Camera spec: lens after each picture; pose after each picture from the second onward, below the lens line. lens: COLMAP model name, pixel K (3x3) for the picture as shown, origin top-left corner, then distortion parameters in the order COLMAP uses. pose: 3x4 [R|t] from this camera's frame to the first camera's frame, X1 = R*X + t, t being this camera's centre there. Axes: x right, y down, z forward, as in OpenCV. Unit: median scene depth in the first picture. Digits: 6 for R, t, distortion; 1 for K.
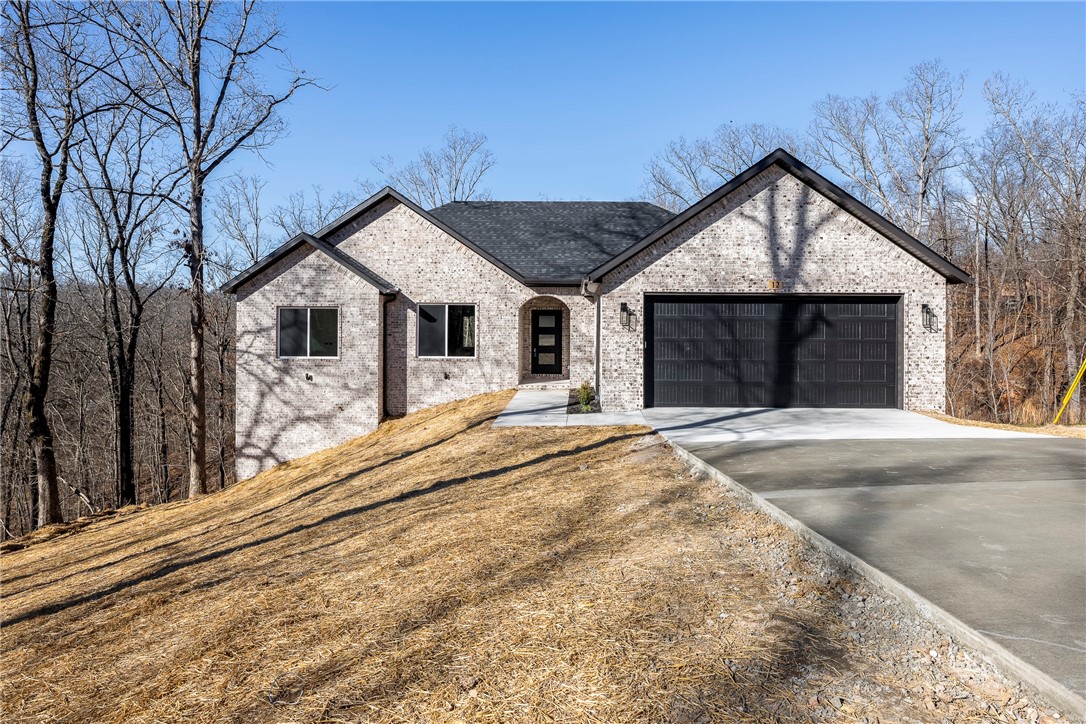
lens RADIAL K [[496.3, 0, 542.1], [0, 496.3, 351.2], [0, 0, 1]] dist [-0.002844, 0.002160]
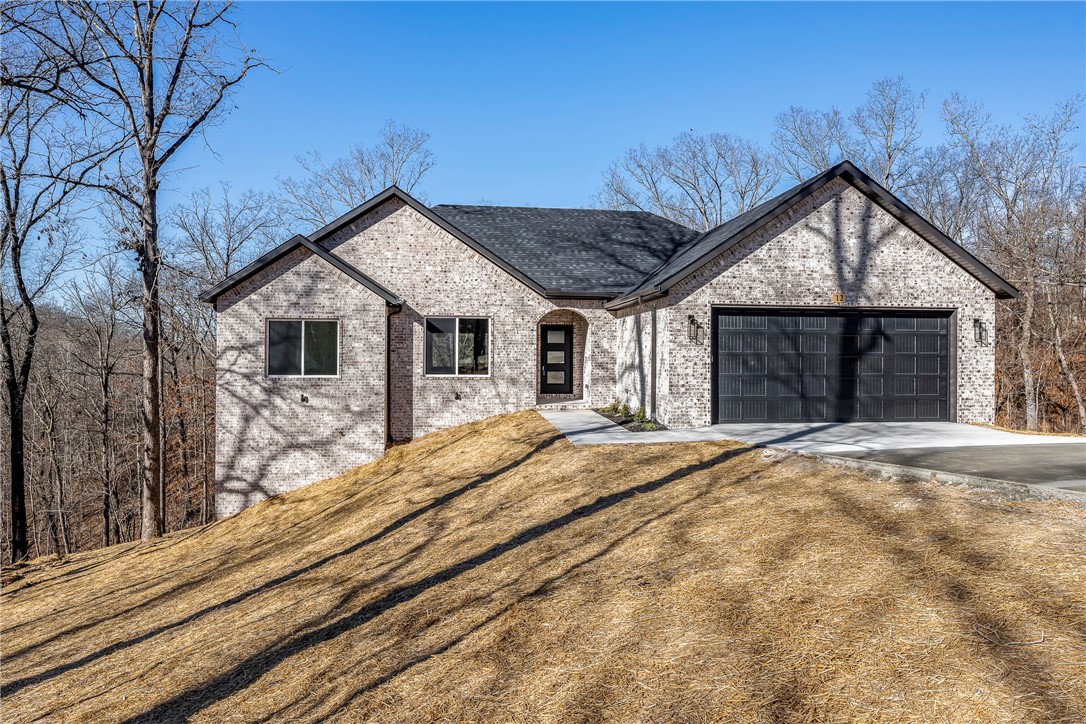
lens RADIAL K [[544.1, 0, 544.0], [0, 544.1, 371.9], [0, 0, 1]] dist [0.000193, 0.001524]
pose [[0.993837, -0.003543, 0.110795, -0.146408], [0.003855, 0.999989, -0.002600, 0.008637], [-0.110784, 0.003011, 0.993840, -0.008595]]
